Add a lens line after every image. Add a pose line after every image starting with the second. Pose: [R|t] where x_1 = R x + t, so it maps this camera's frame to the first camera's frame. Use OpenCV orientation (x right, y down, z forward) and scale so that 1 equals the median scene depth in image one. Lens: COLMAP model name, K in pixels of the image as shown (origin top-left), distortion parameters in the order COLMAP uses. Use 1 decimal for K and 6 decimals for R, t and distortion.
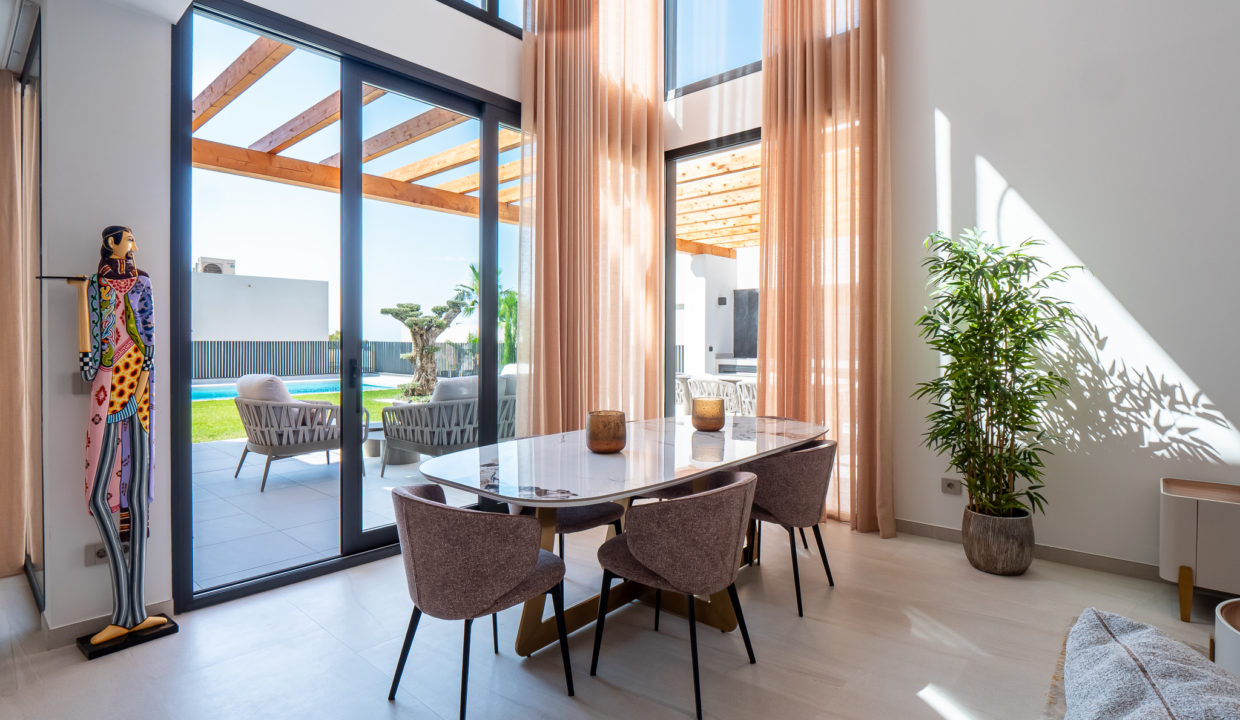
lens RADIAL K [[609.4, 0, 617.3], [0, 609.4, 341.8], [0, 0, 1]] dist [-0.000166, -0.000117]
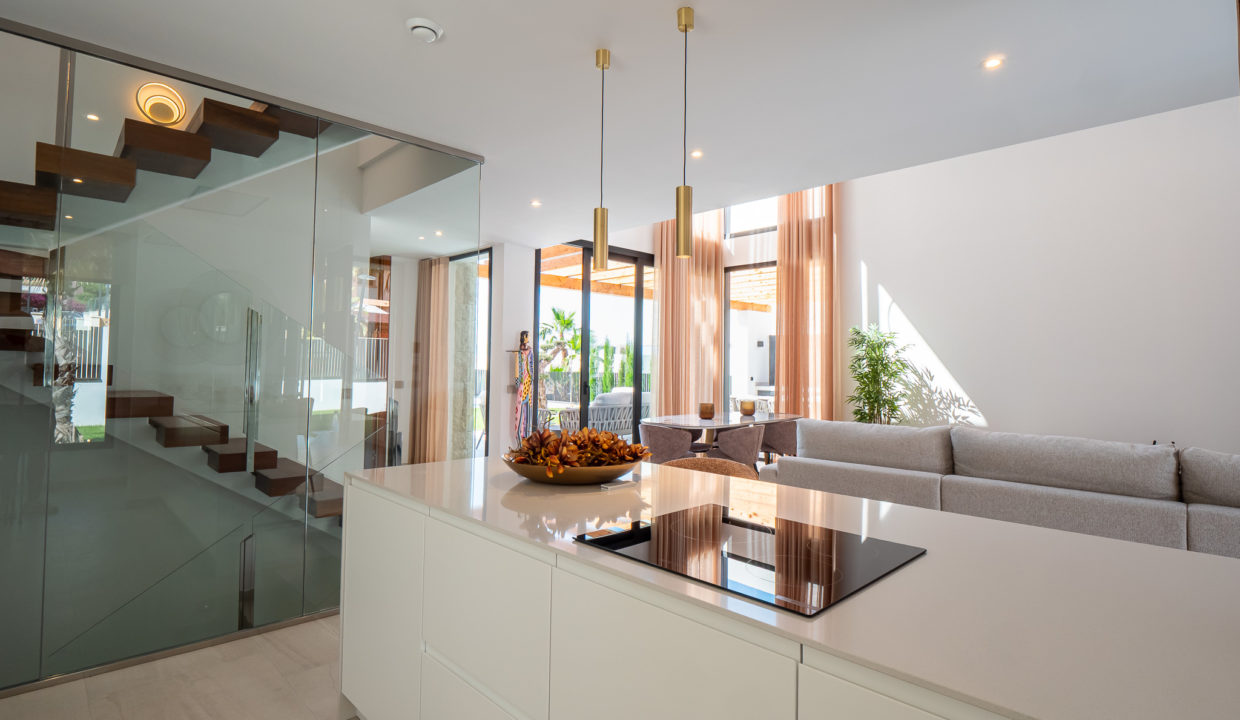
lens RADIAL K [[606.8, 0, 624.2], [0, 606.8, 339.2], [0, 0, 1]] dist [-0.000225, -0.000029]
pose [[0.998152, 0.006672, -0.060399, -0.135168], [-0.009754, 0.998658, -0.050862, -0.012432], [0.059978, 0.051357, 0.996878, -0.998484]]
